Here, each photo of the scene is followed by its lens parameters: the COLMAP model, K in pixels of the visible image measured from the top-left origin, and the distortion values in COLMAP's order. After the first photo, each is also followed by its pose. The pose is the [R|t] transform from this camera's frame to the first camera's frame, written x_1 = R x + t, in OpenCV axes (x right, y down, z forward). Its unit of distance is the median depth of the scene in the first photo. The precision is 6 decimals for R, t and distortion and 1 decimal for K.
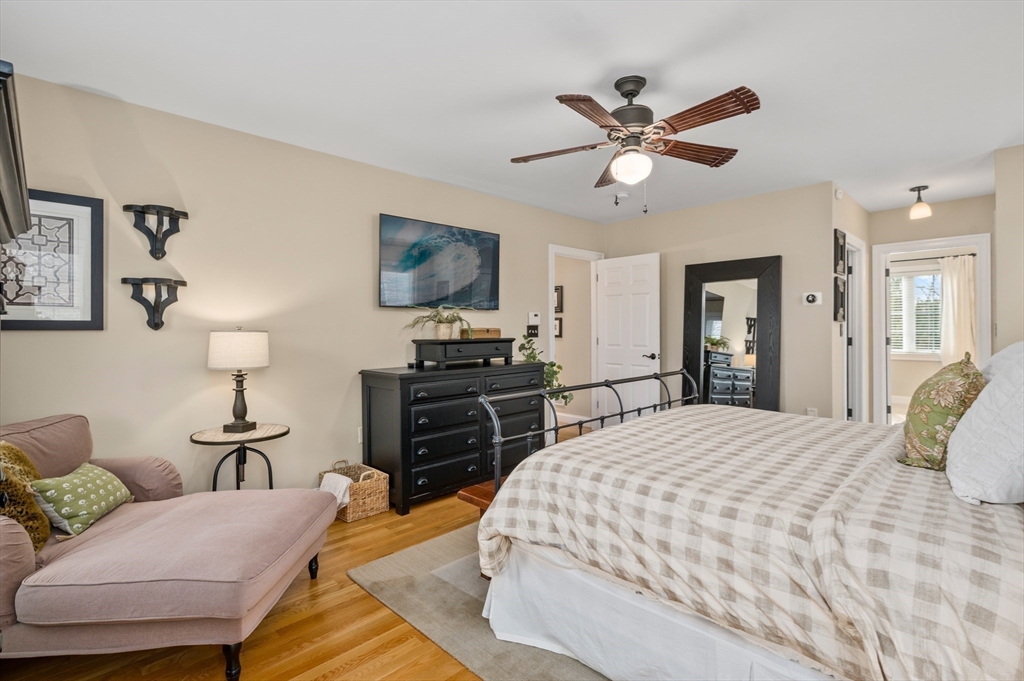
lens RADIAL K [[473.3, 0, 511.6], [0, 473.3, 331.4], [0, 0, 1]] dist [0.000307, -0.000228]
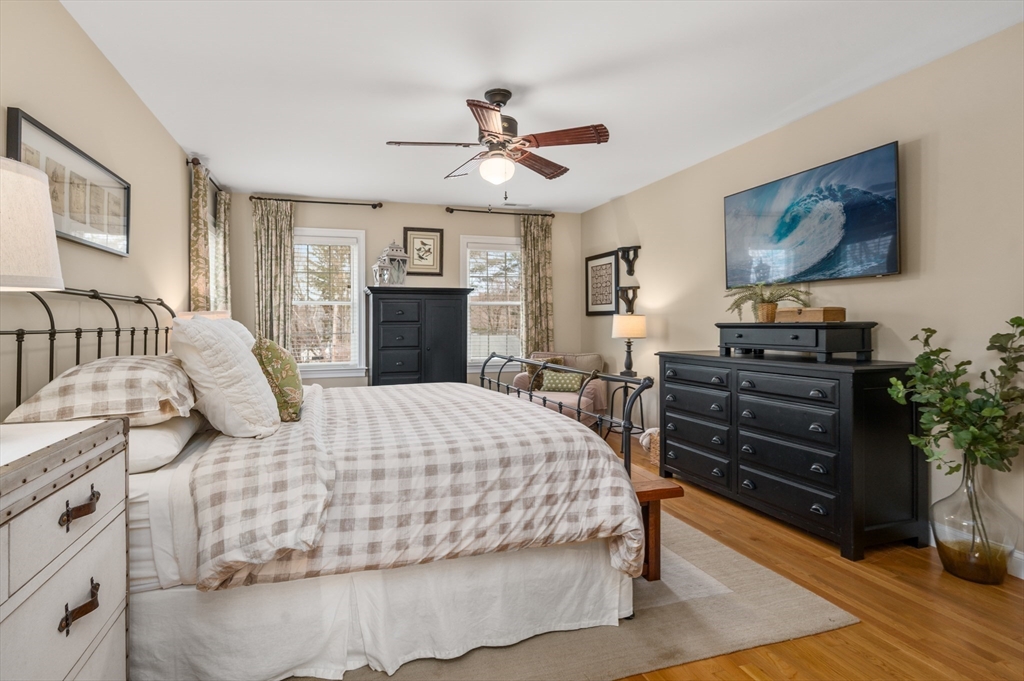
lens RADIAL K [[473.3, 0, 511.6], [0, 473.3, 331.4], [0, 0, 1]] dist [0.000307, -0.000228]
pose [[-0.391070, 0.030117, -0.919868, 1.064683], [0.011632, 0.999546, 0.027781, 0.005573], [0.920288, 0.000164, -0.391243, 1.248055]]
